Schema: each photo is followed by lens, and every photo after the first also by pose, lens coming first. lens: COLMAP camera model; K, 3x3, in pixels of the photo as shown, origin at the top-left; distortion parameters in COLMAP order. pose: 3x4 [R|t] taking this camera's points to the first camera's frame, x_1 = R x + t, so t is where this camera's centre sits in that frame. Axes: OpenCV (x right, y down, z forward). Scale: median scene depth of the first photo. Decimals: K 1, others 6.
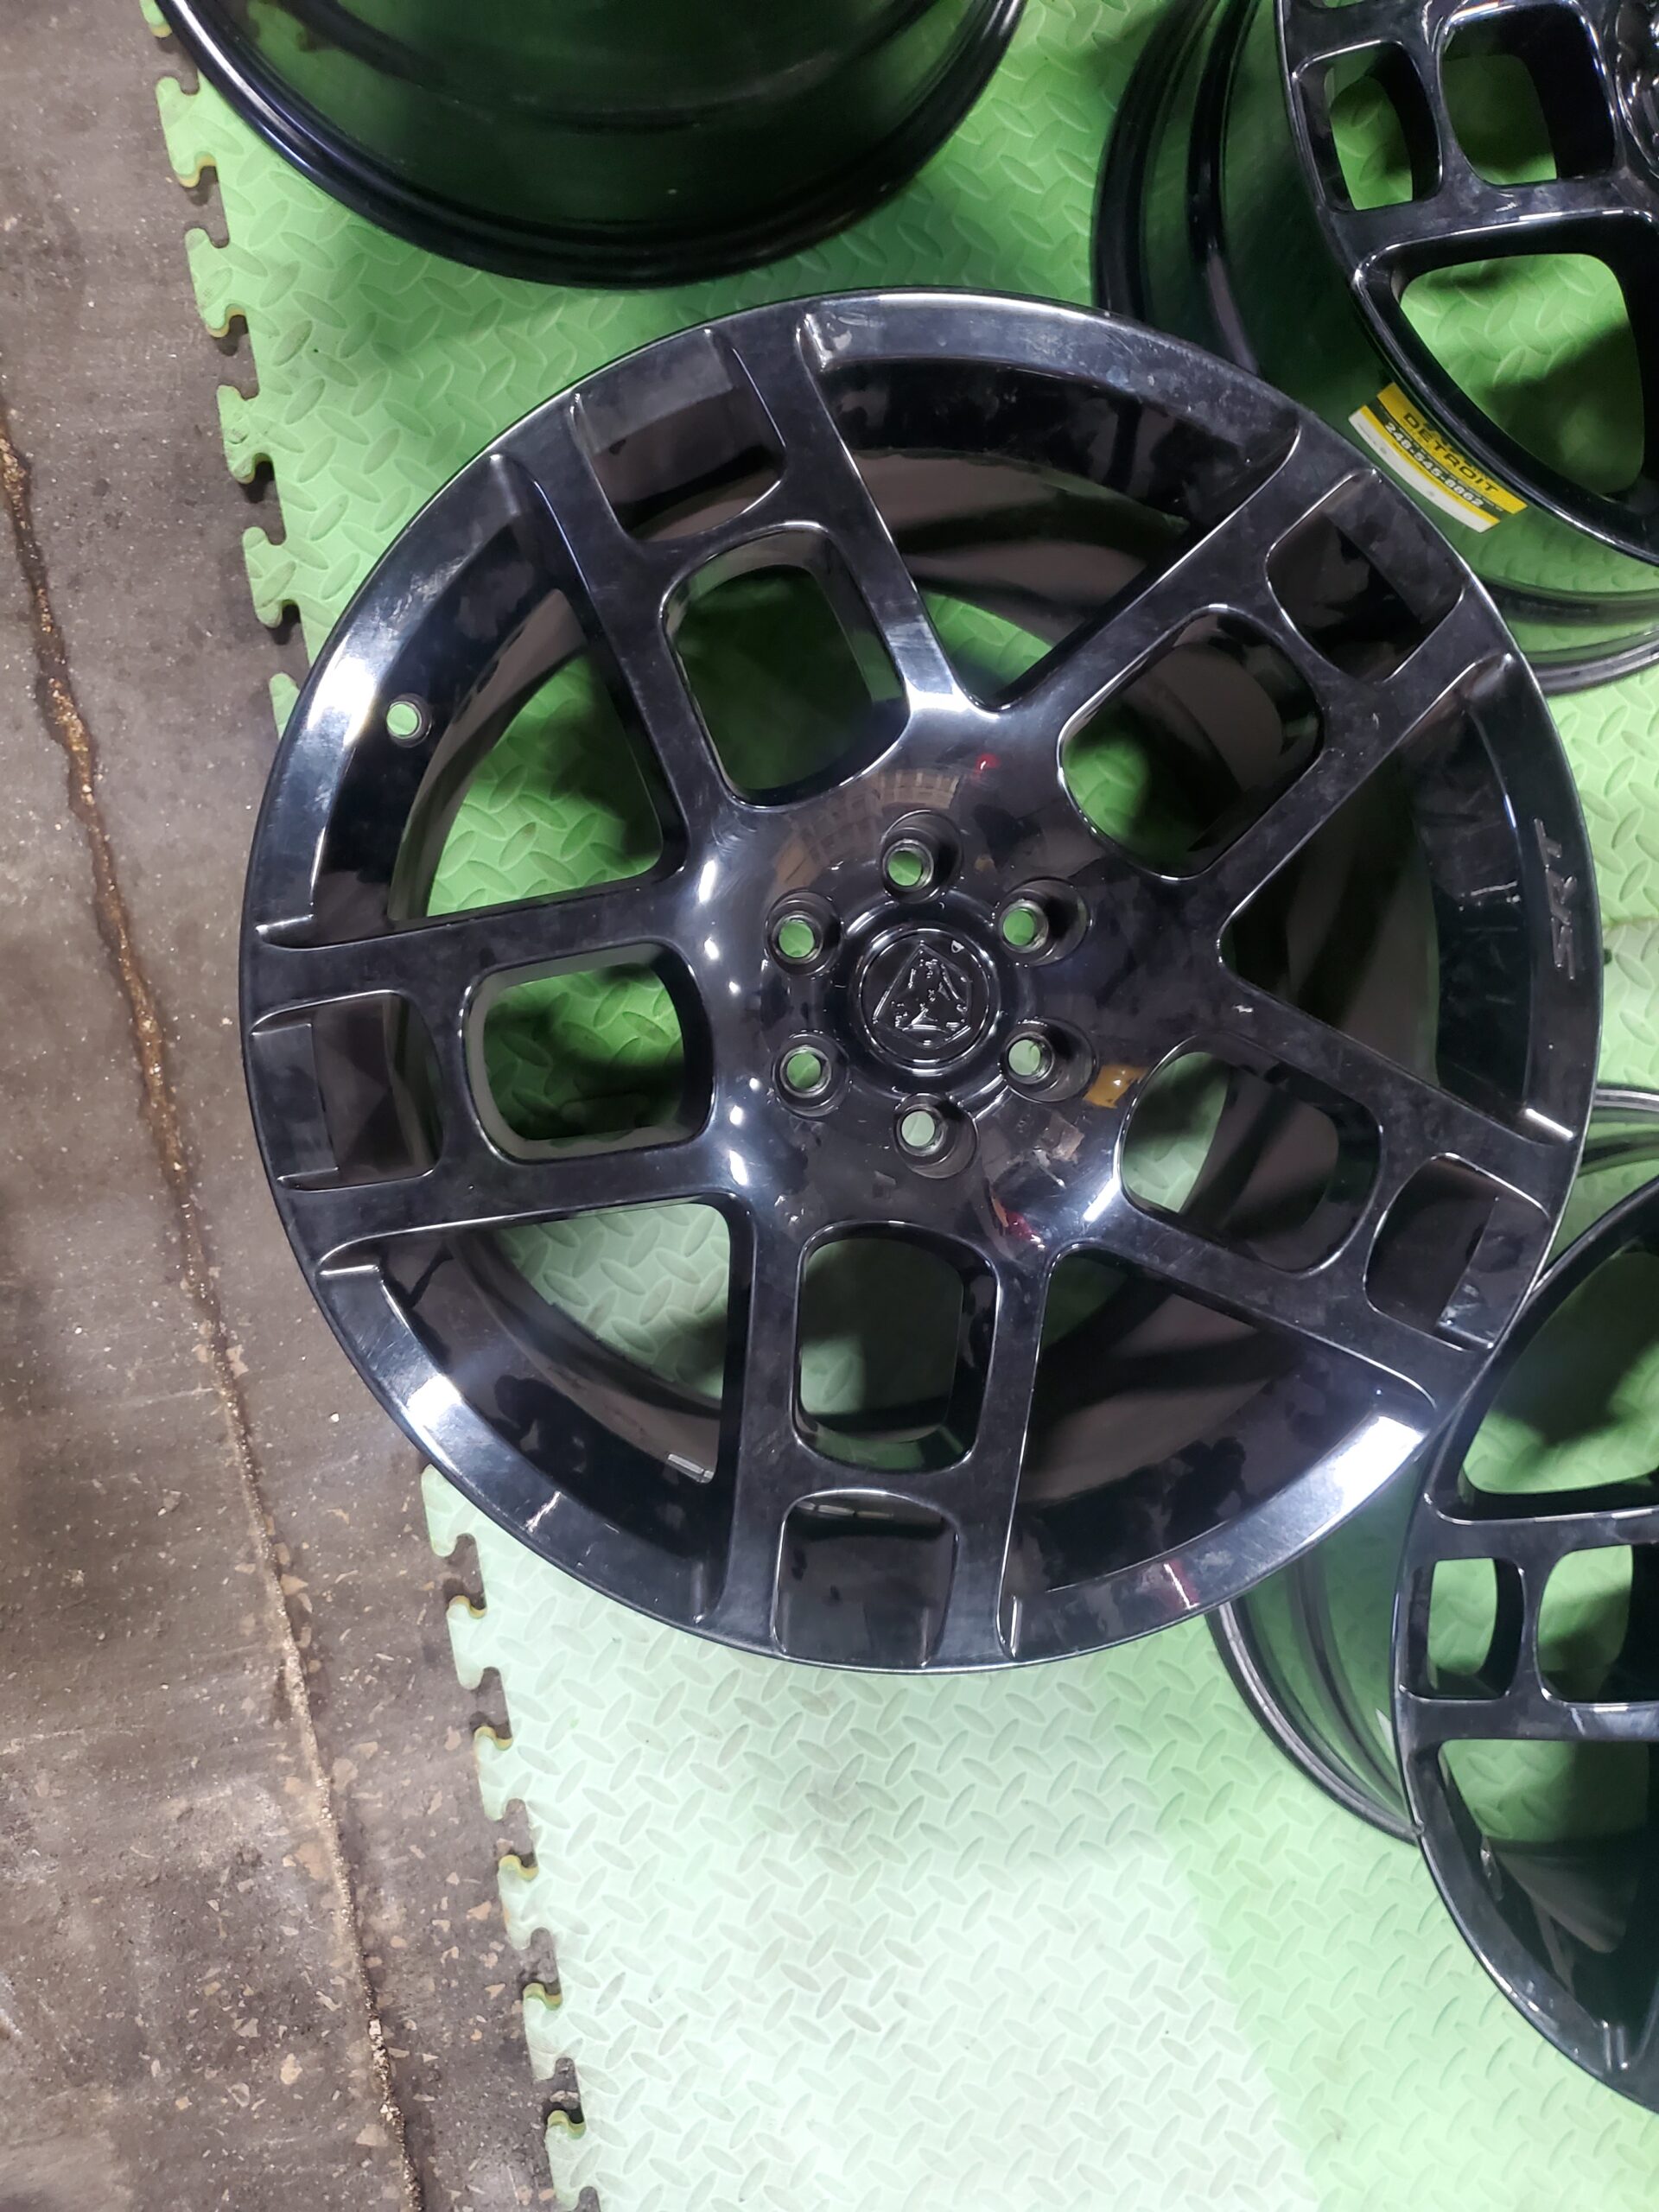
lens RADIAL K [[1719.0, 0, 854.0], [0, 1719.0, 1105.6], [0, 0, 1]] dist [-0.043608, 0.081952]
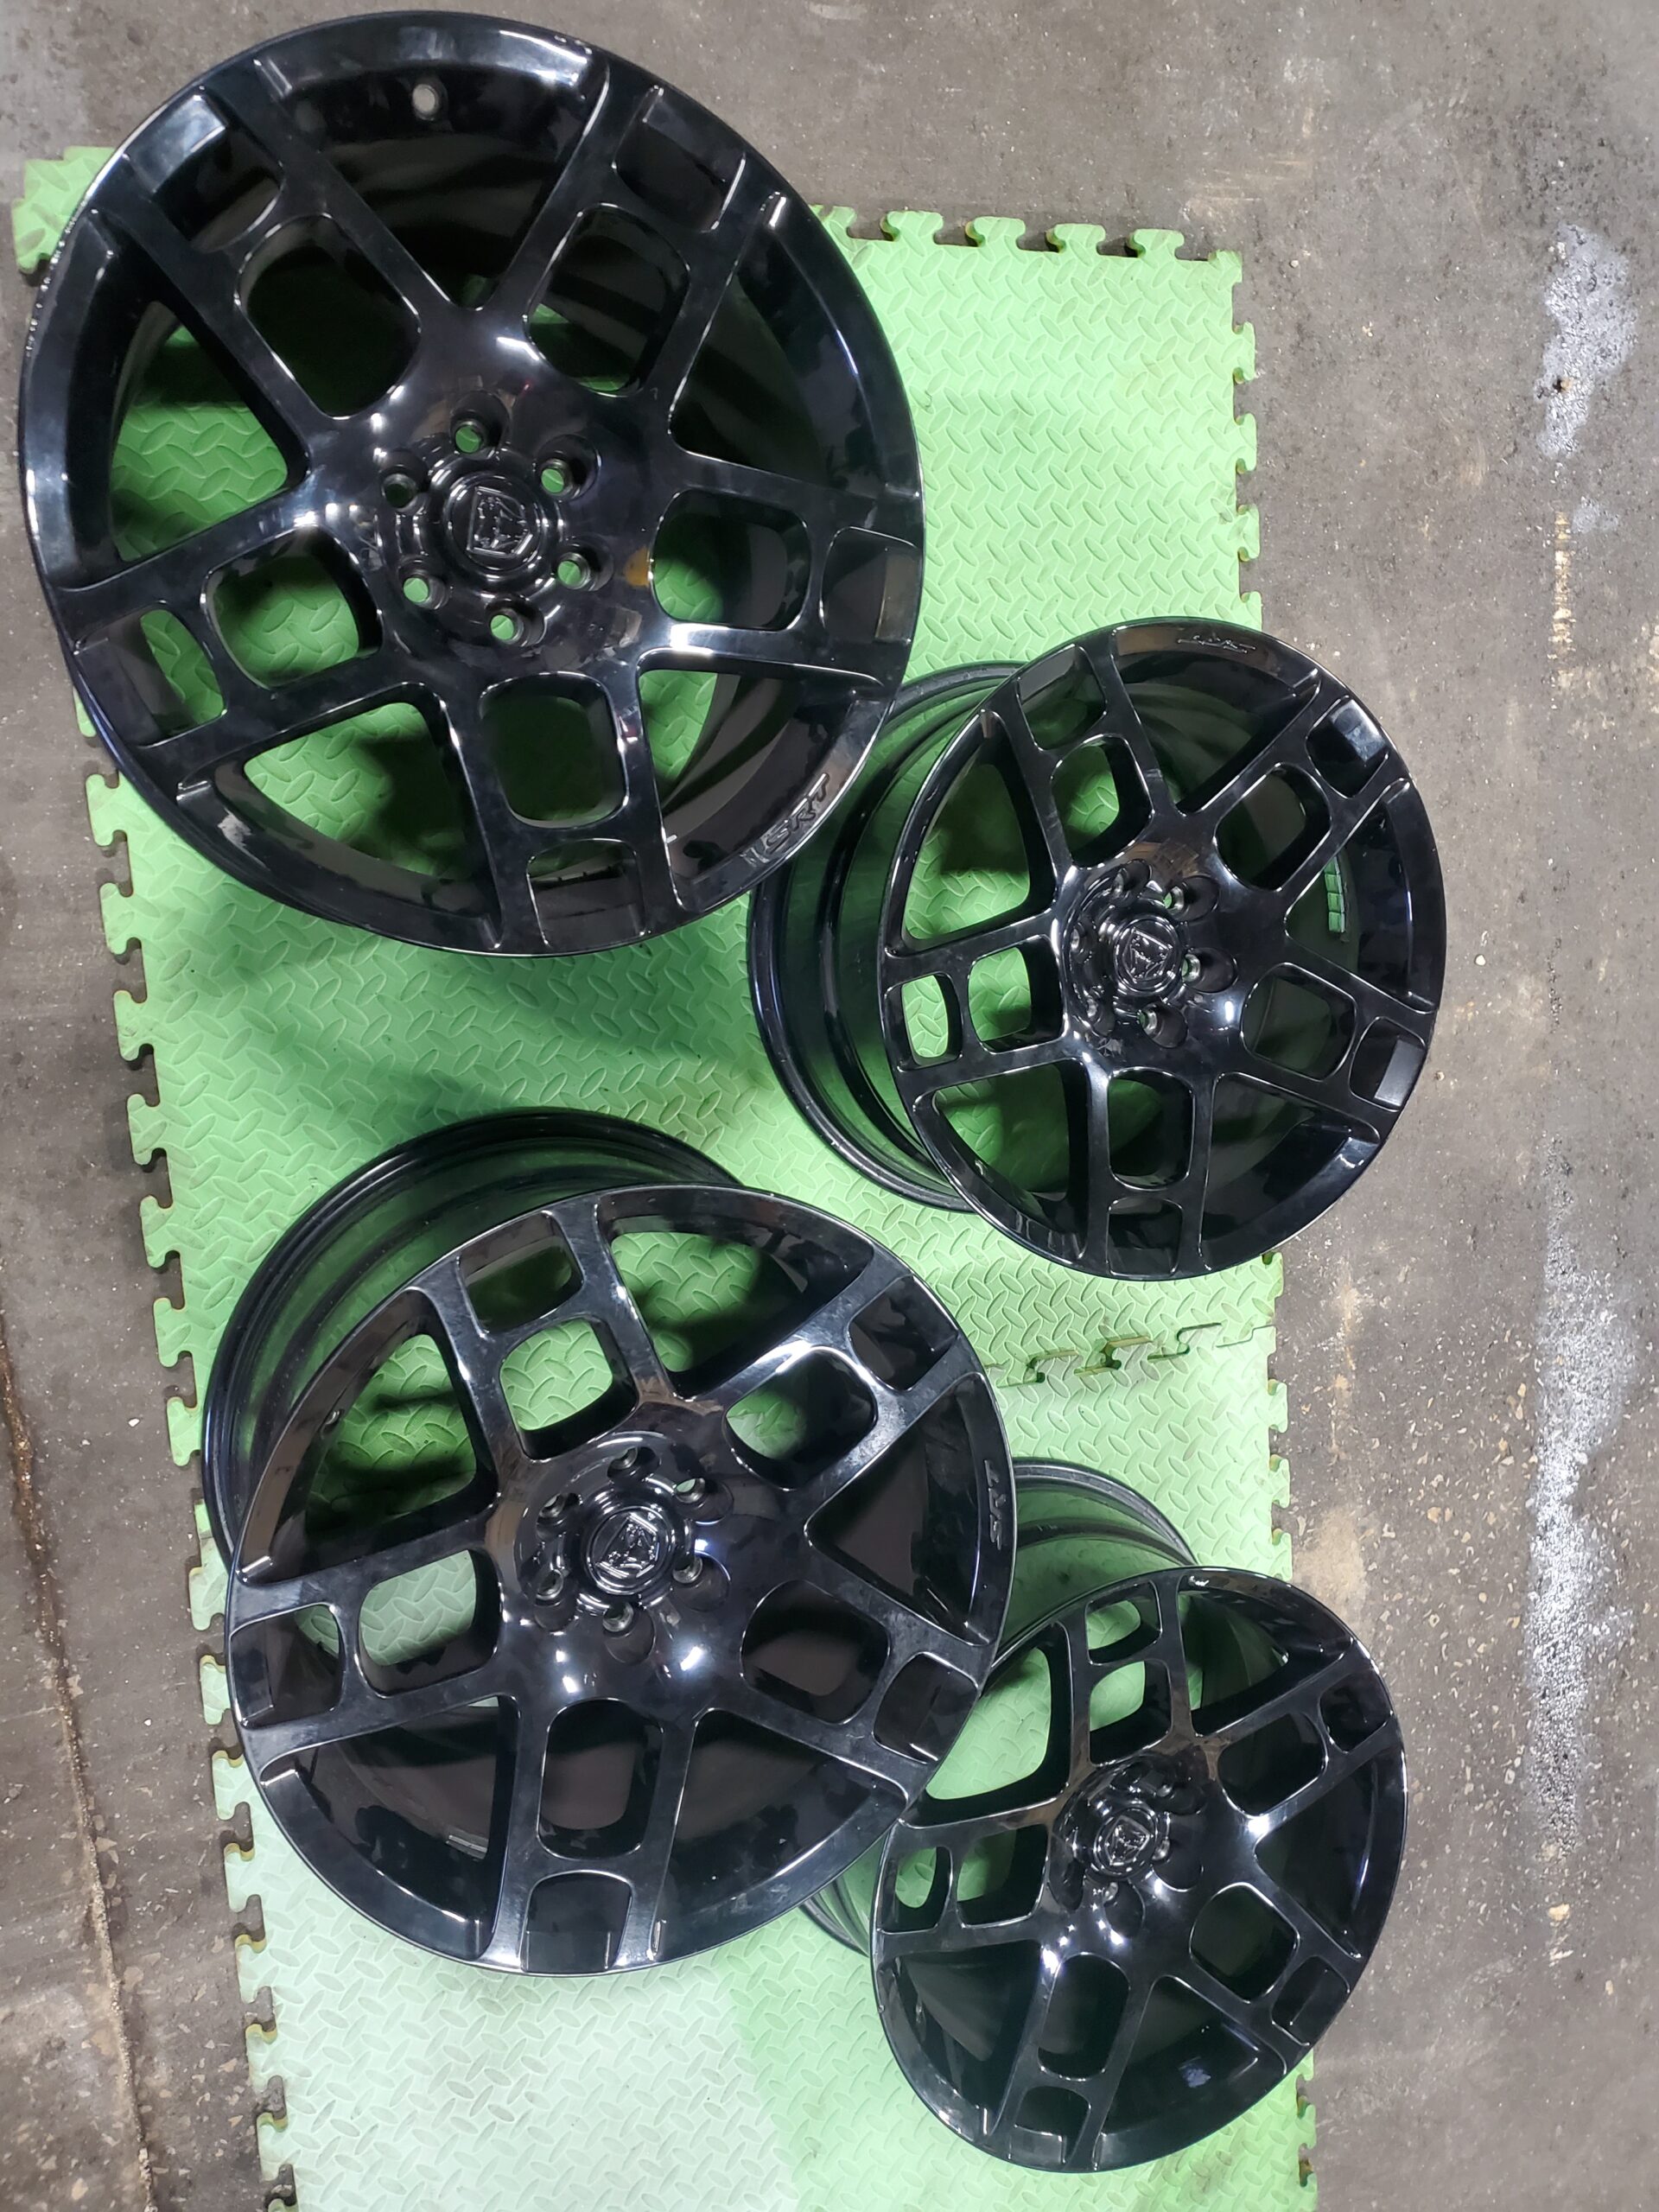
lens RADIAL K [[1659.6, 0, 826.1], [0, 1659.6, 1085.2], [0, 0, 1]] dist [0.011738, 0.005908]
pose [[0.965896, 0.063552, 0.251010, -0.144079], [-0.072293, 0.997051, 0.025747, -0.396870], [-0.248634, -0.043015, 0.967642, -0.402669]]
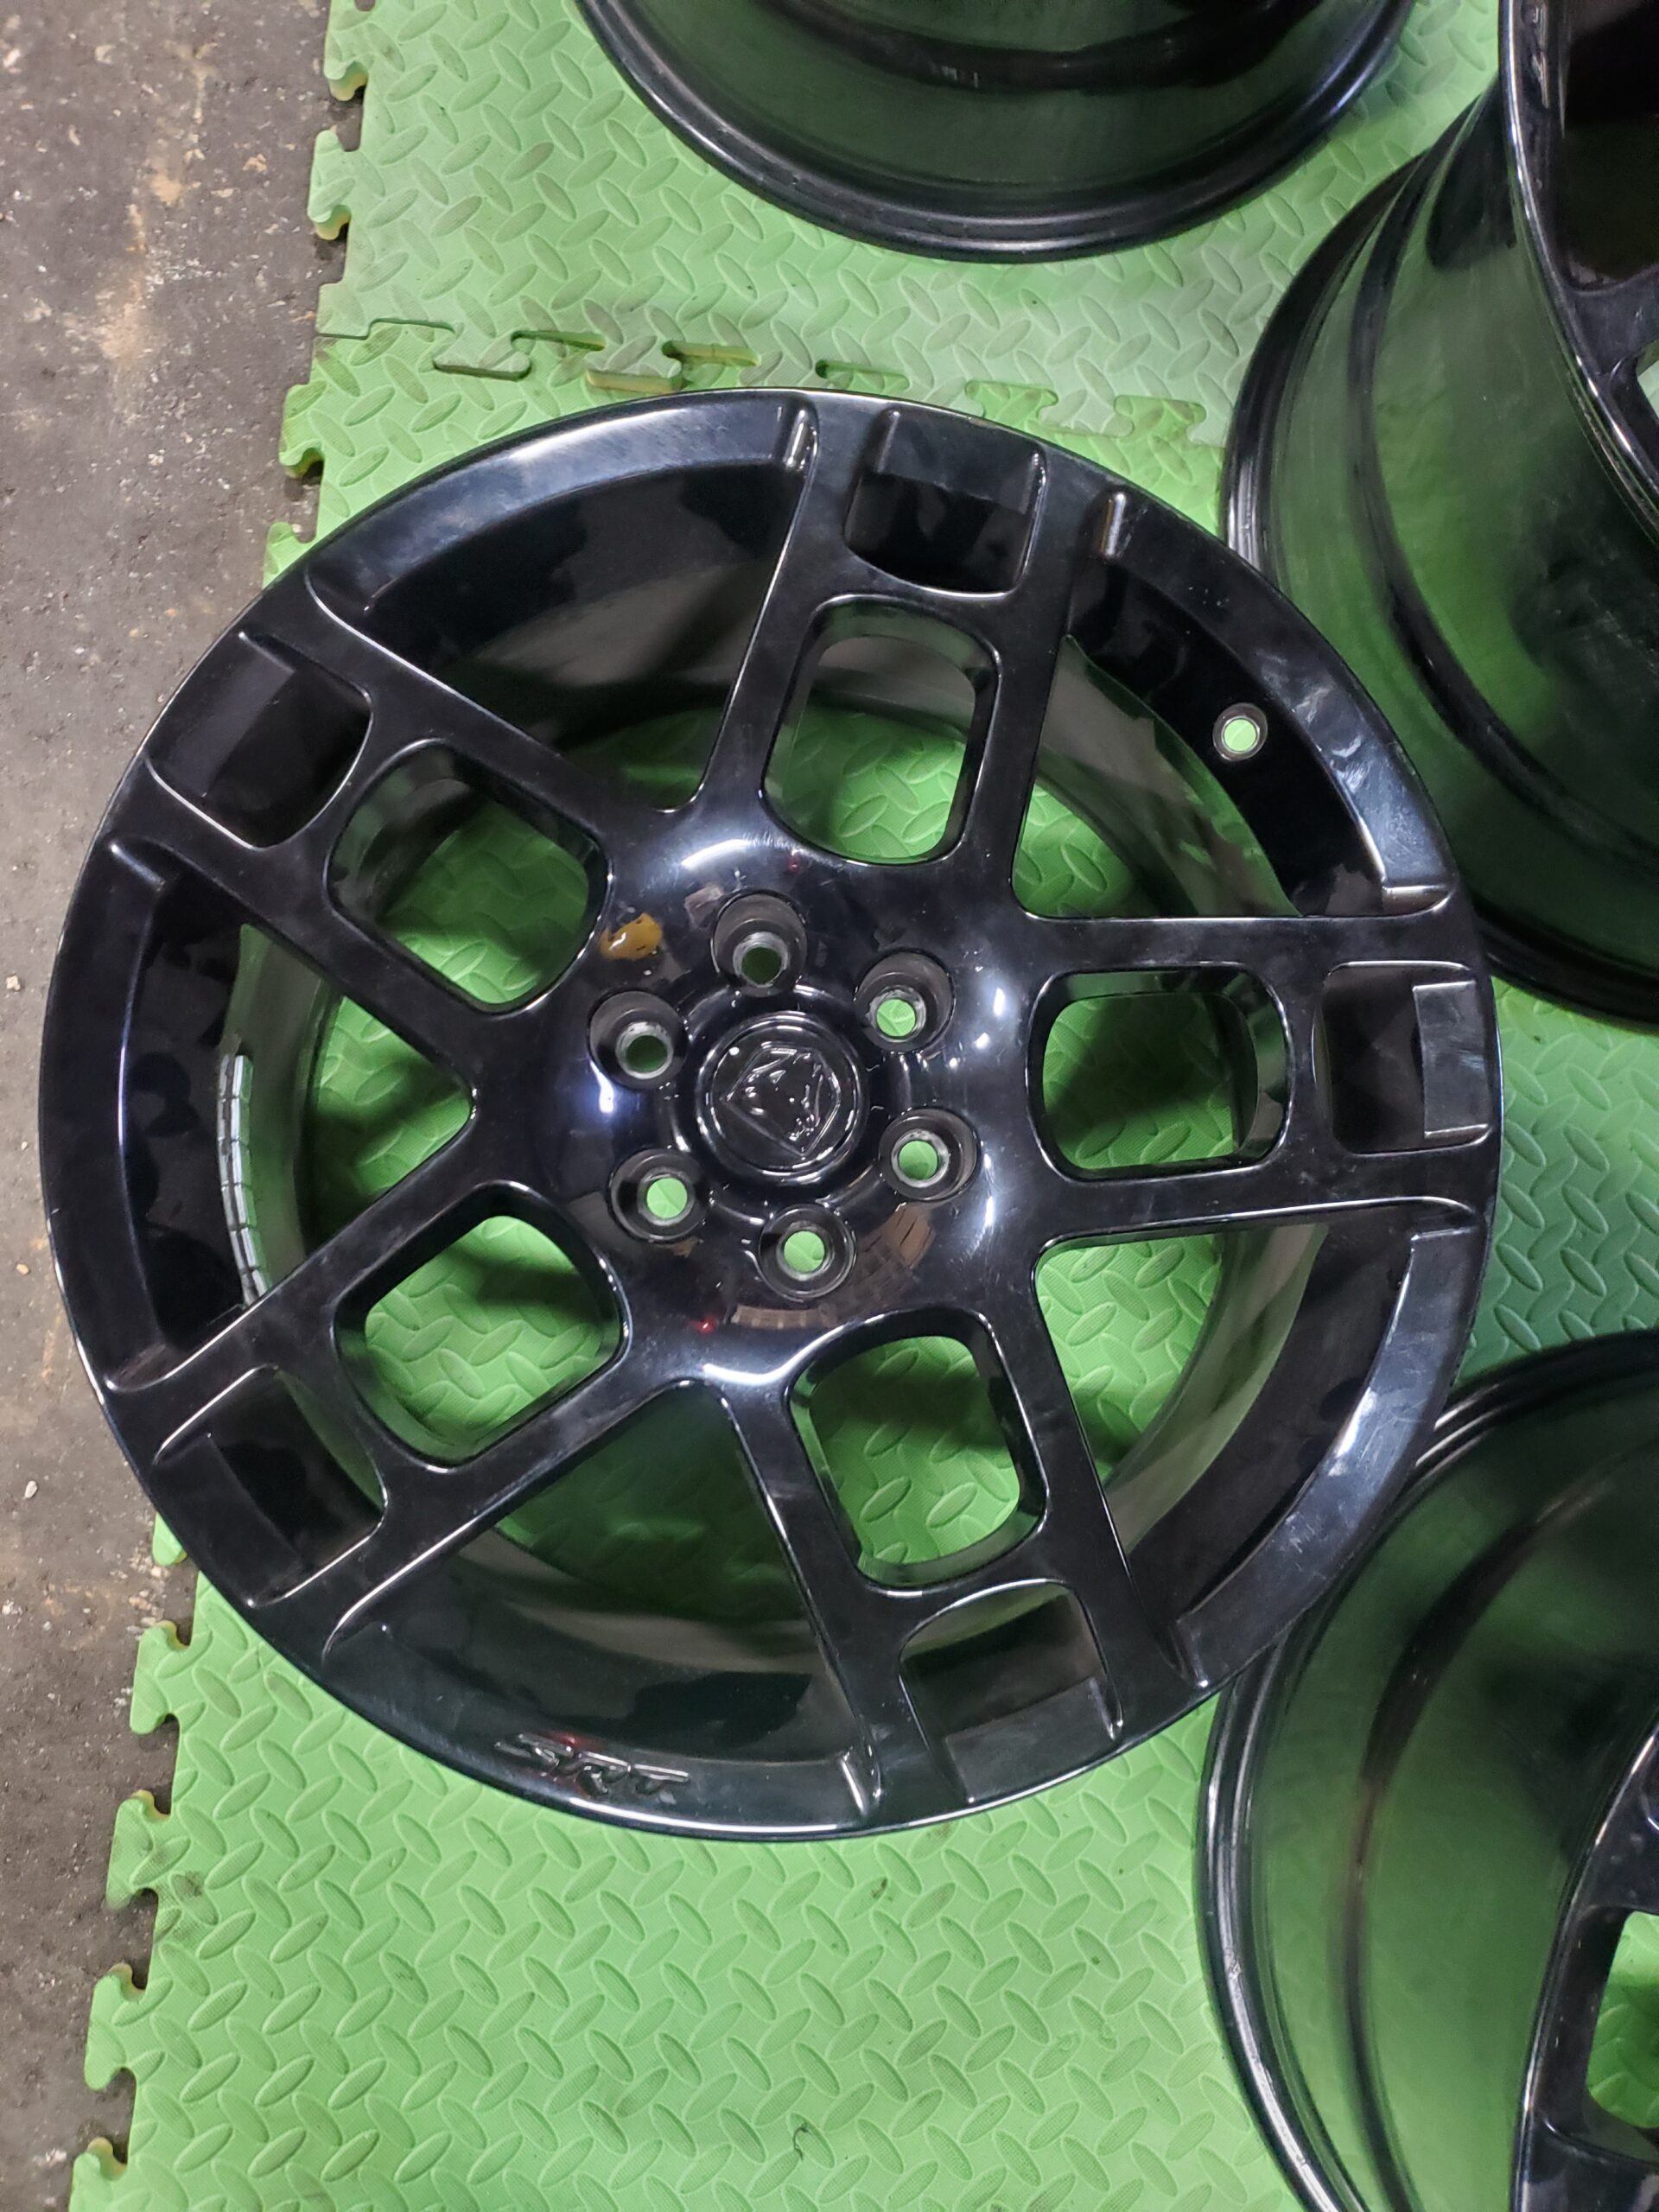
lens RADIAL K [[1659.6, 0, 826.1], [0, 1659.6, 1085.2], [0, 0, 1]] dist [0.011738, 0.005908]
pose [[-0.956025, -0.254106, -0.146446, 0.500890], [0.248718, -0.967052, 0.054309, -0.508513], [-0.155421, 0.015497, 0.987727, 0.194404]]
